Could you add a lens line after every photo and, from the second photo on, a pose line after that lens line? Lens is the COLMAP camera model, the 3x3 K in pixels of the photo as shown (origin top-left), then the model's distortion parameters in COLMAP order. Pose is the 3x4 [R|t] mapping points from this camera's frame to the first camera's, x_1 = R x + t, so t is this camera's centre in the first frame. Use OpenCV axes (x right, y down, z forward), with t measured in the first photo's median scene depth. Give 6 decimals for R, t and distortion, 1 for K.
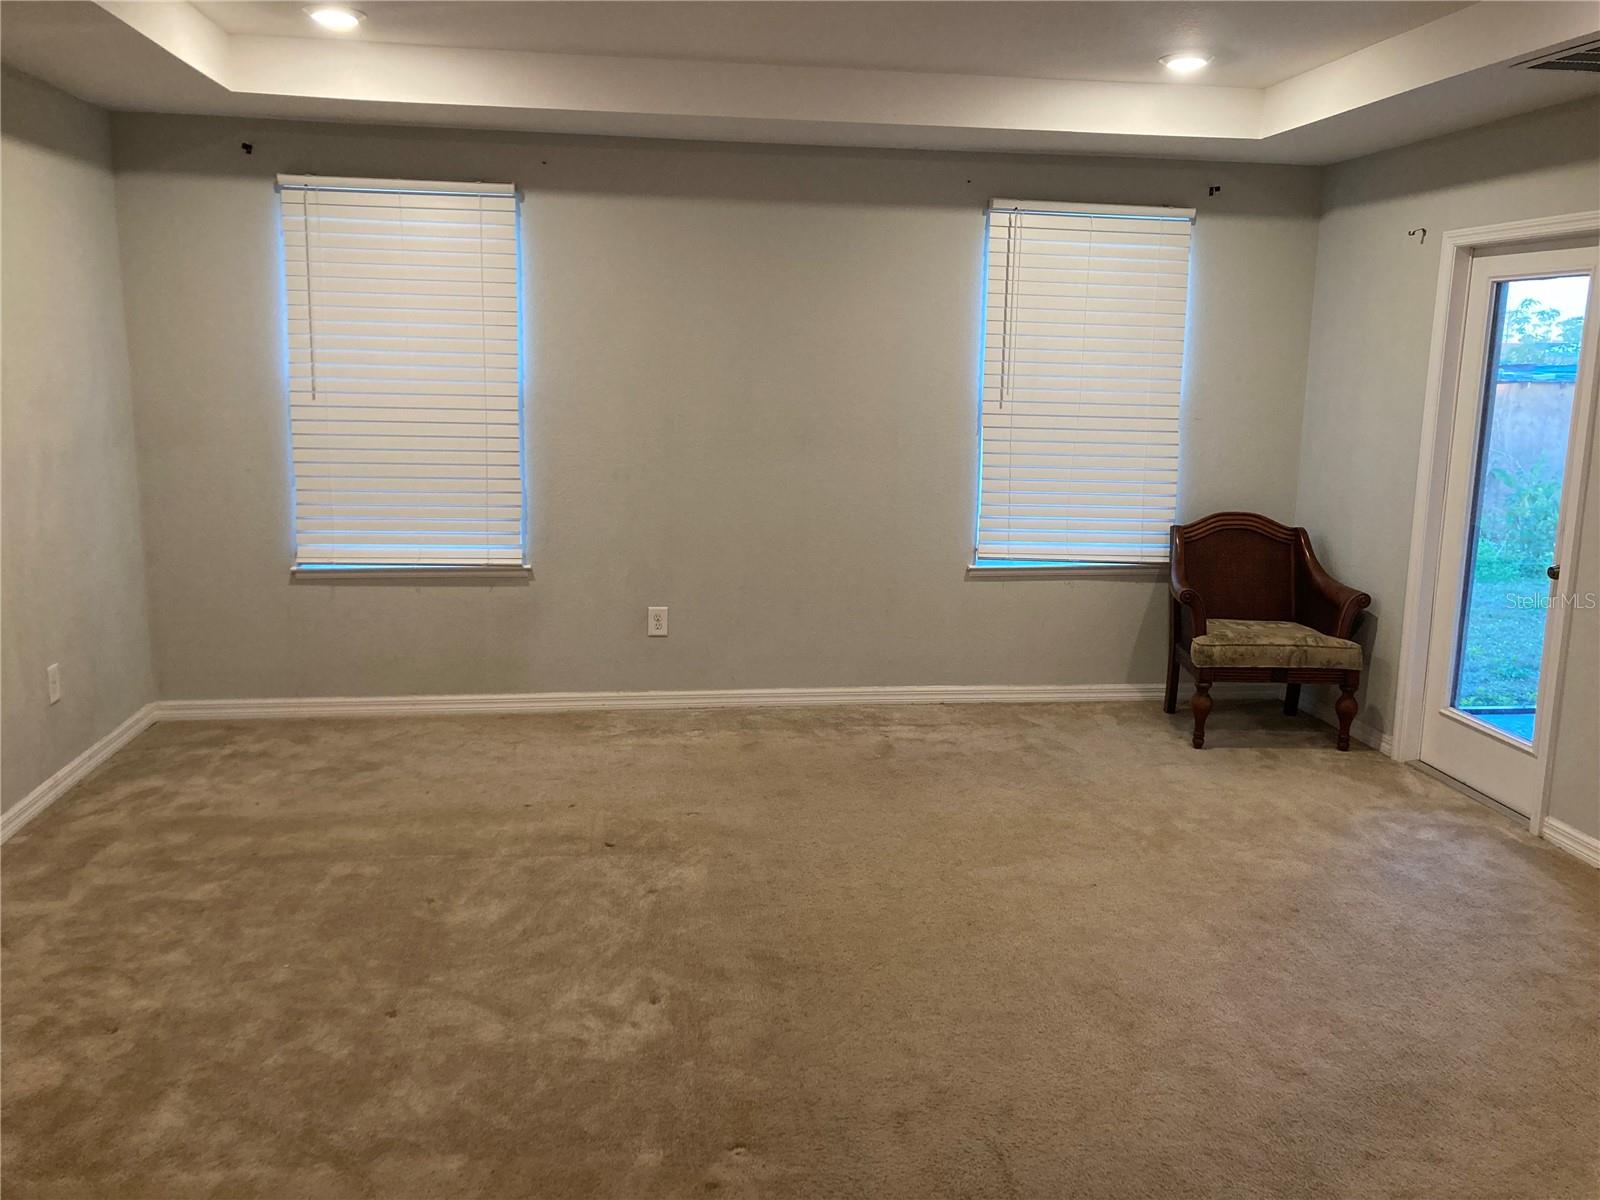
lens RADIAL K [[1306.1, 0, 813.2], [0, 1306.1, 596.6], [0, 0, 1]] dist [0.039025, -0.029121]
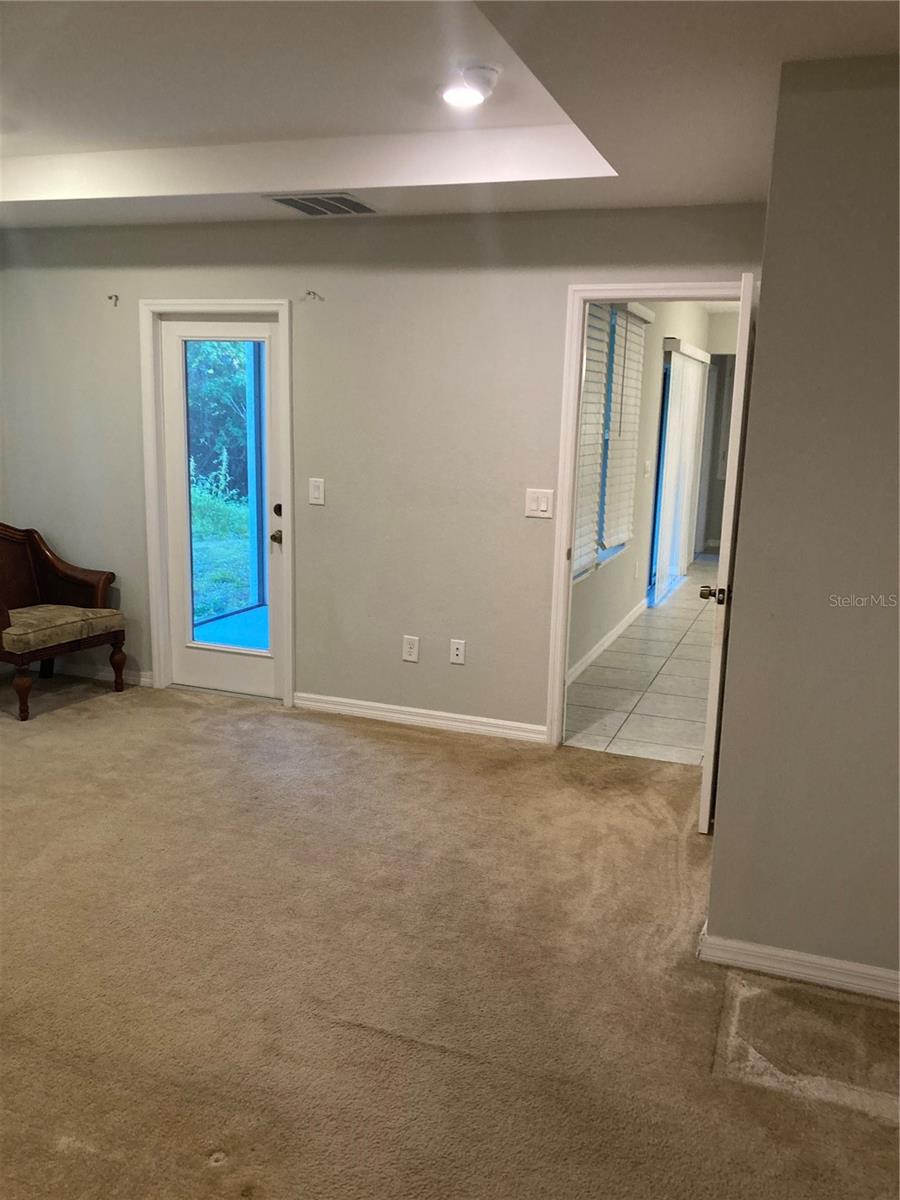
lens RADIAL K [[979.6, 0, 474.3], [0, 979.6, 621.3], [0, 0, 1]] dist [0.039025, -0.029121]
pose [[0.466451, -0.190496, 0.863791, -0.287032], [0.142659, 0.979952, 0.139078, -0.041282], [-0.872967, 0.058354, 0.484276, 0.210866]]
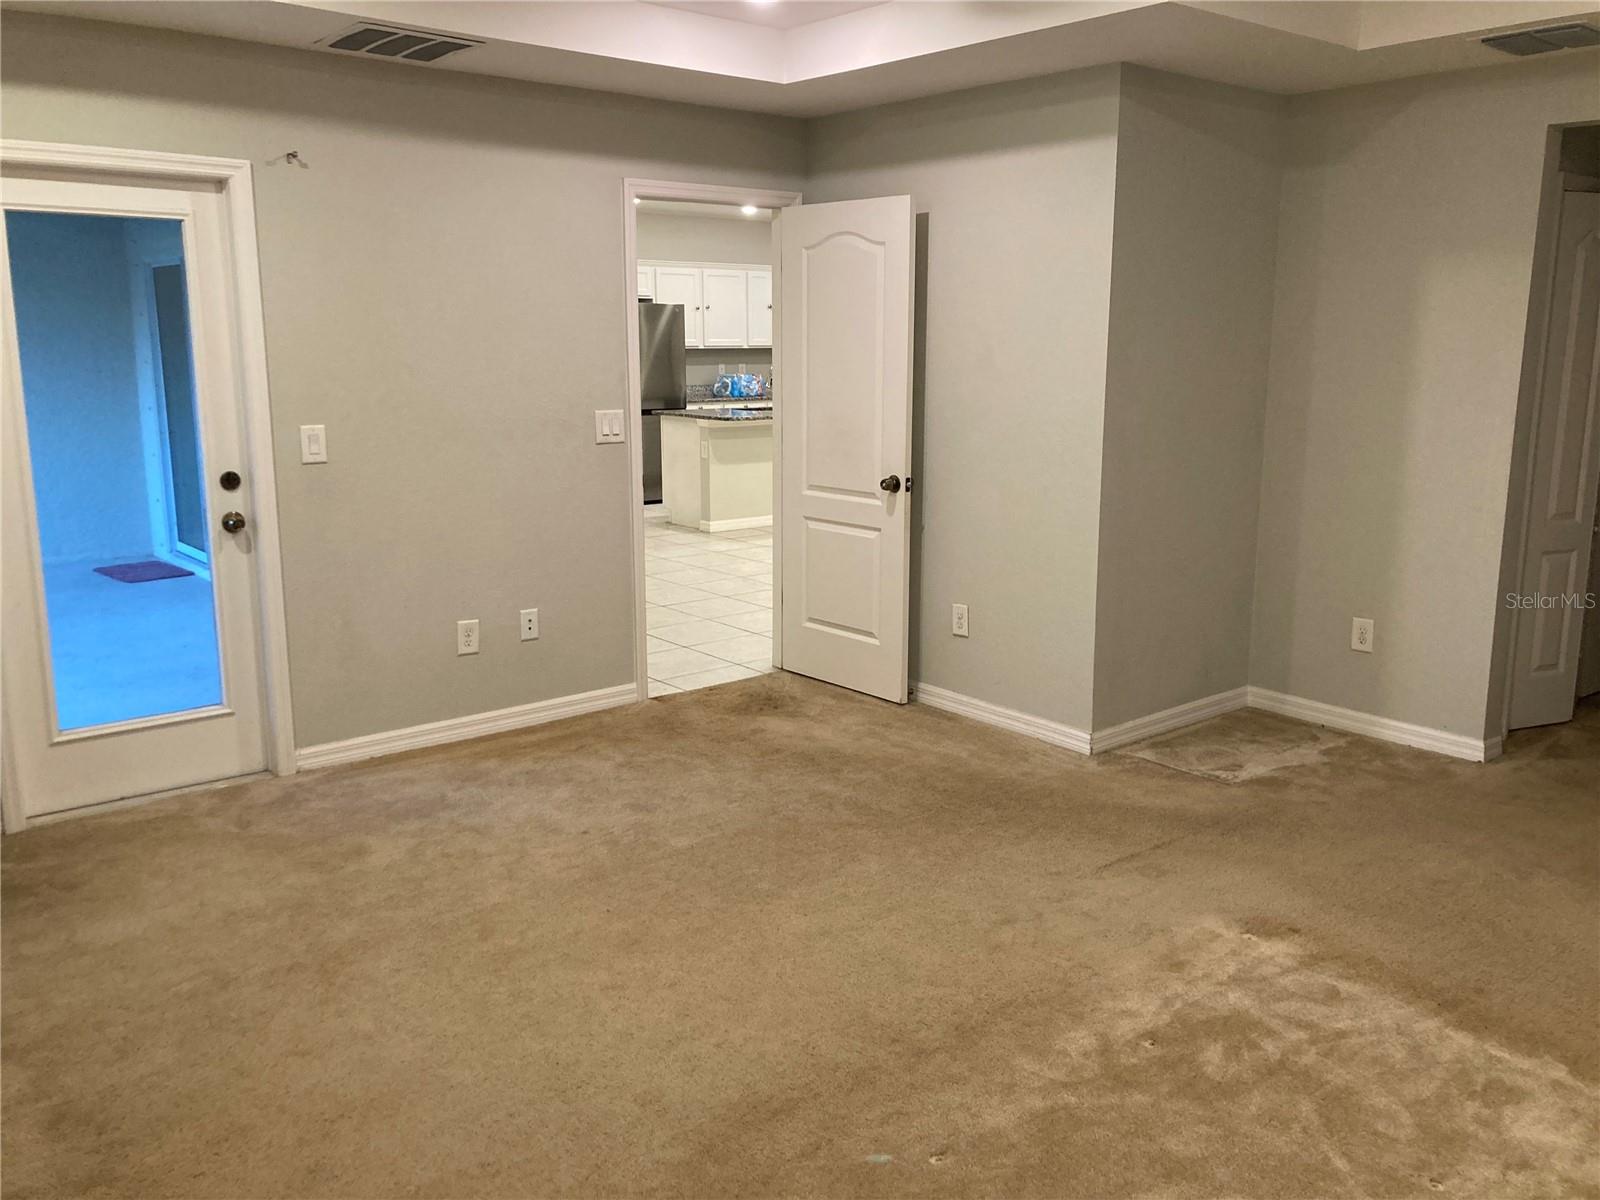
lens RADIAL K [[1306.1, 0, 803.0], [0, 1306.1, 587.9], [0, 0, 1]] dist [0.039025, -0.029121]
pose [[-0.523142, -0.178591, 0.833324, -0.423078], [0.150267, 0.943149, 0.296462, -0.173289], [-0.838894, 0.280313, -0.466564, 0.956274]]
